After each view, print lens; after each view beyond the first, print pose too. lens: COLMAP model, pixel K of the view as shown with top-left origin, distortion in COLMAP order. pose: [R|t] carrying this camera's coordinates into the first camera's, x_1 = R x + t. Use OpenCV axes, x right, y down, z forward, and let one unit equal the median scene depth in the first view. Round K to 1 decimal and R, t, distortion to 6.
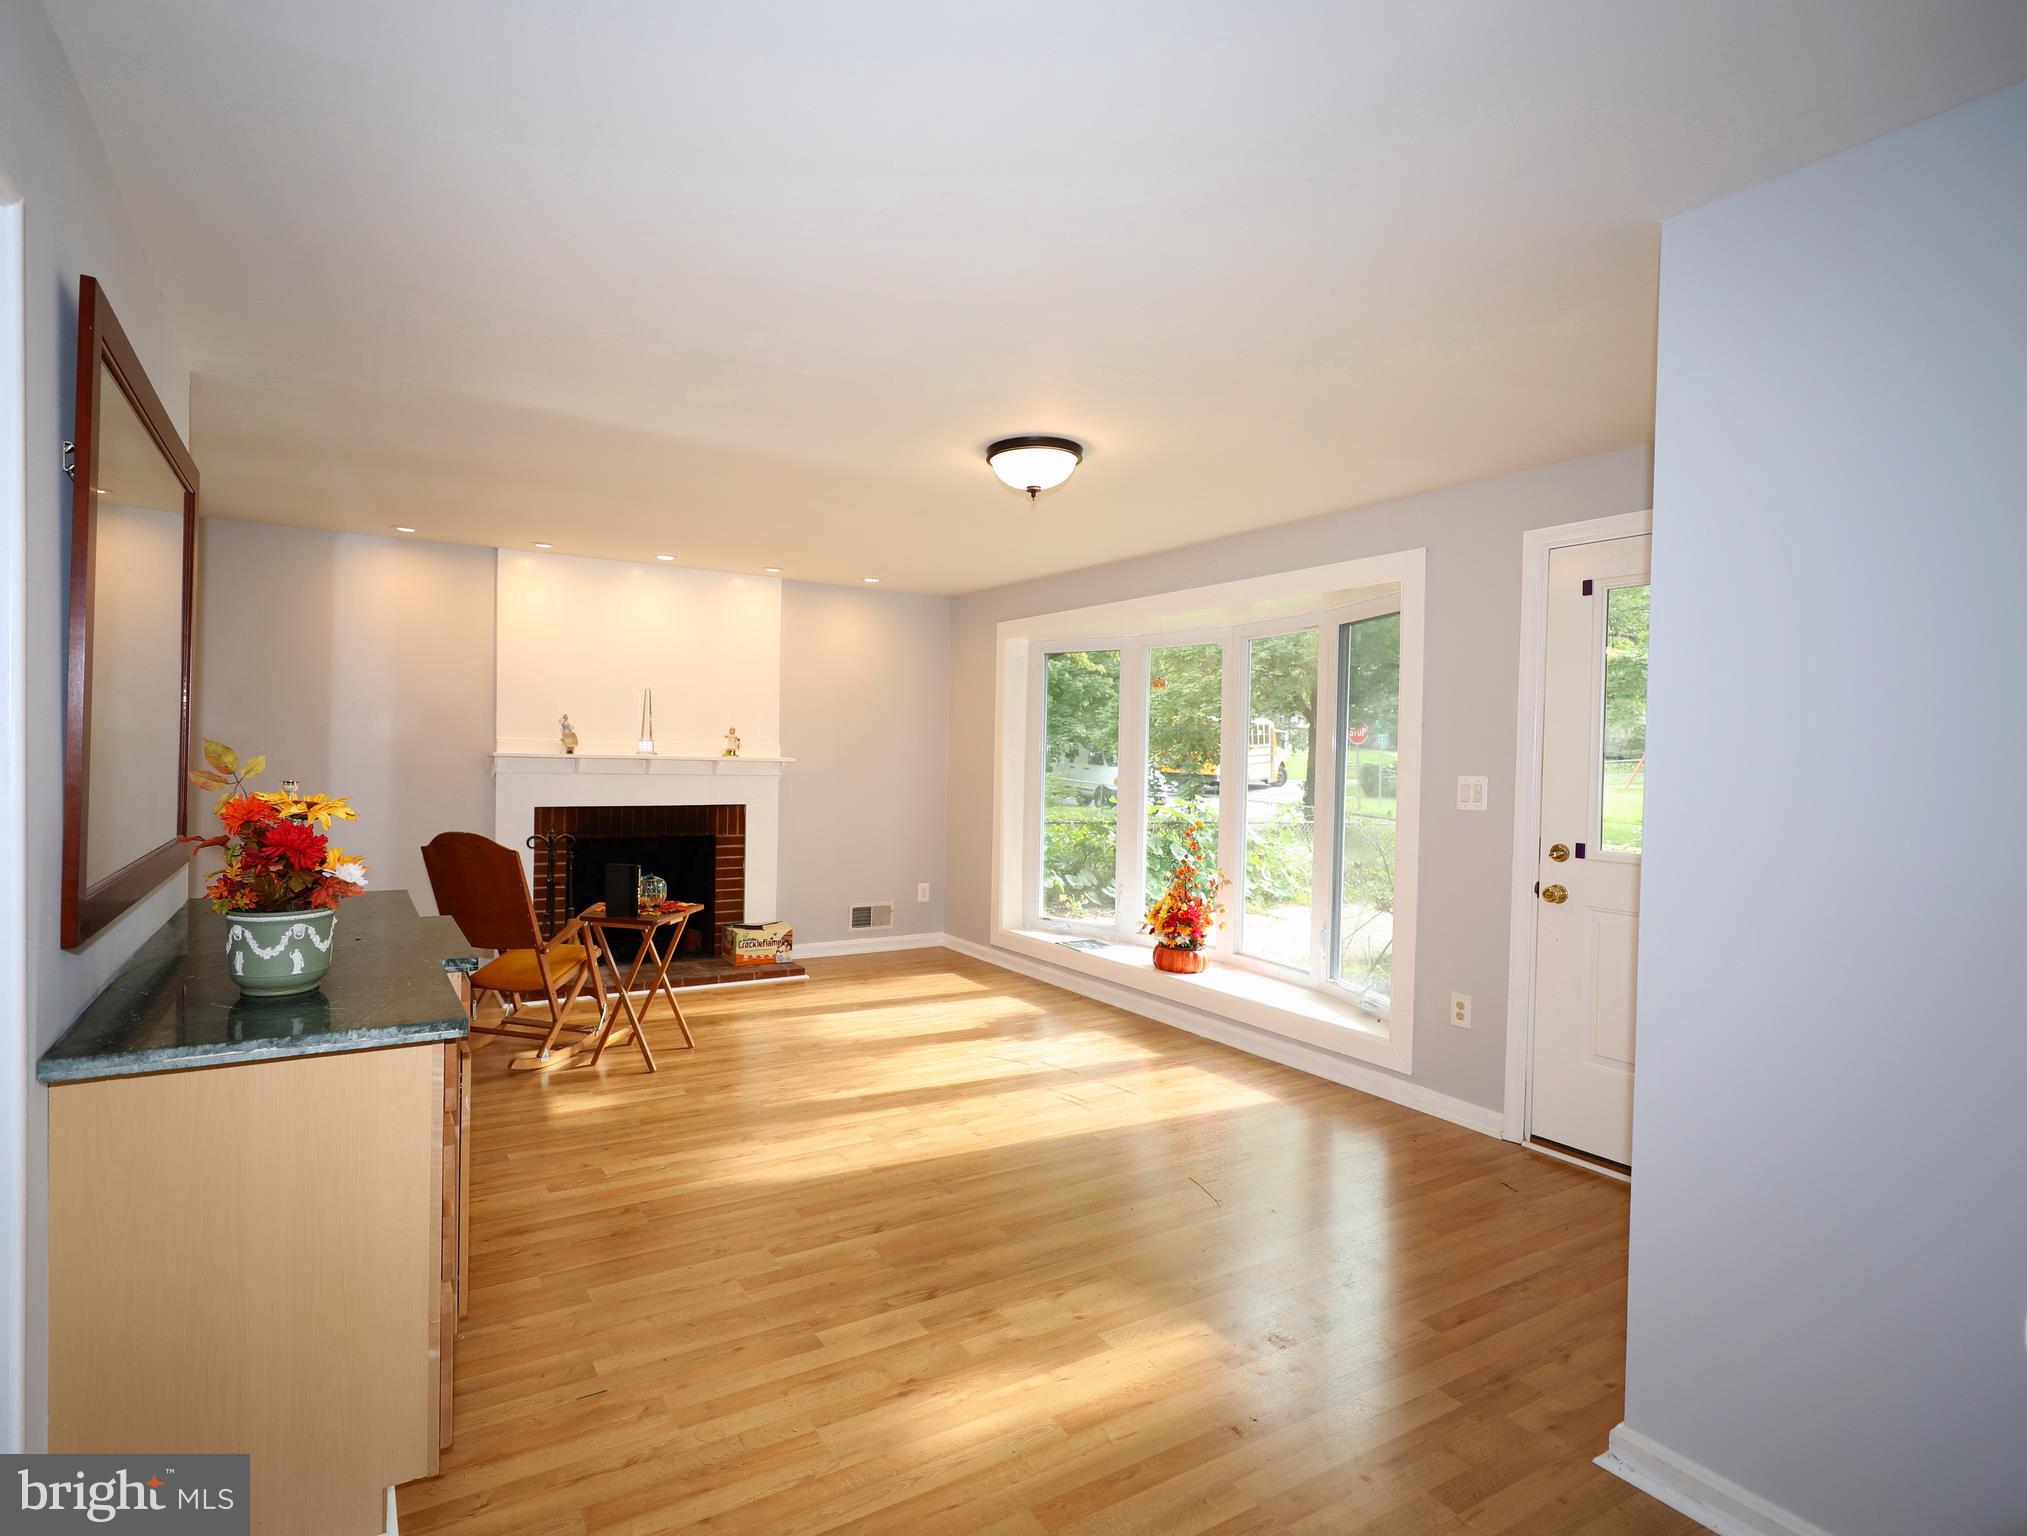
lens RADIAL K [[1021.2, 0, 935.9], [0, 1021.2, 767.1], [0, 0, 1]] dist [-0.001250, -0.000077]
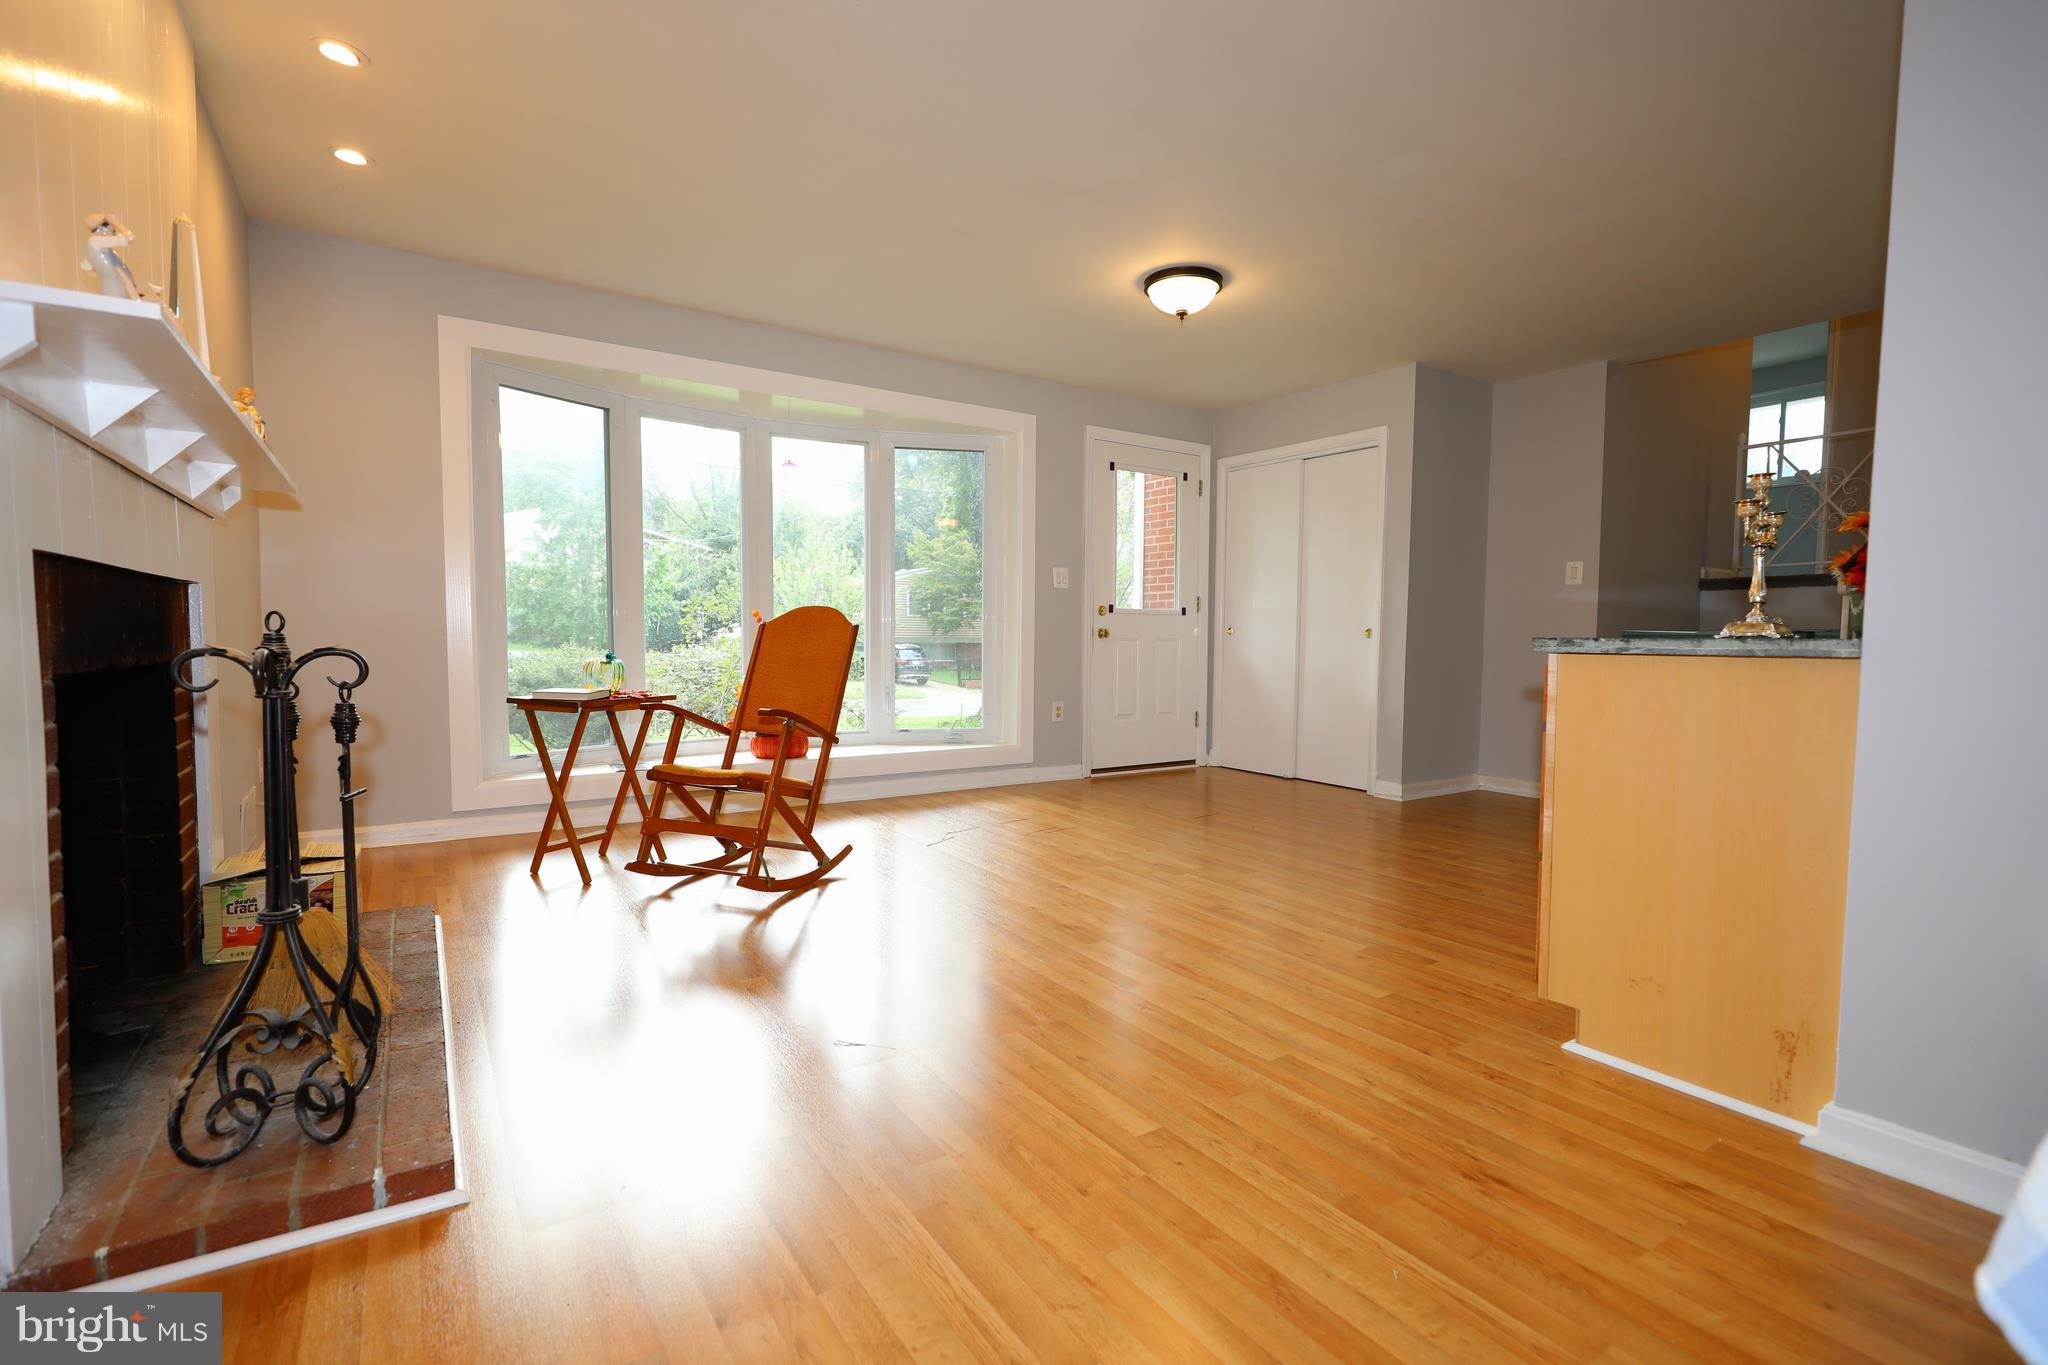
lens RADIAL K [[912.6, 0, 1024.0], [0, 912.6, 682.5], [0, 0, 1]] dist [0.002264, 0.000209]
pose [[-0.064746, -0.073850, 0.995165, -0.980767], [0.005518, 0.997216, 0.074361, 0.087301], [-0.997887, 0.010306, -0.064158, 1.208890]]
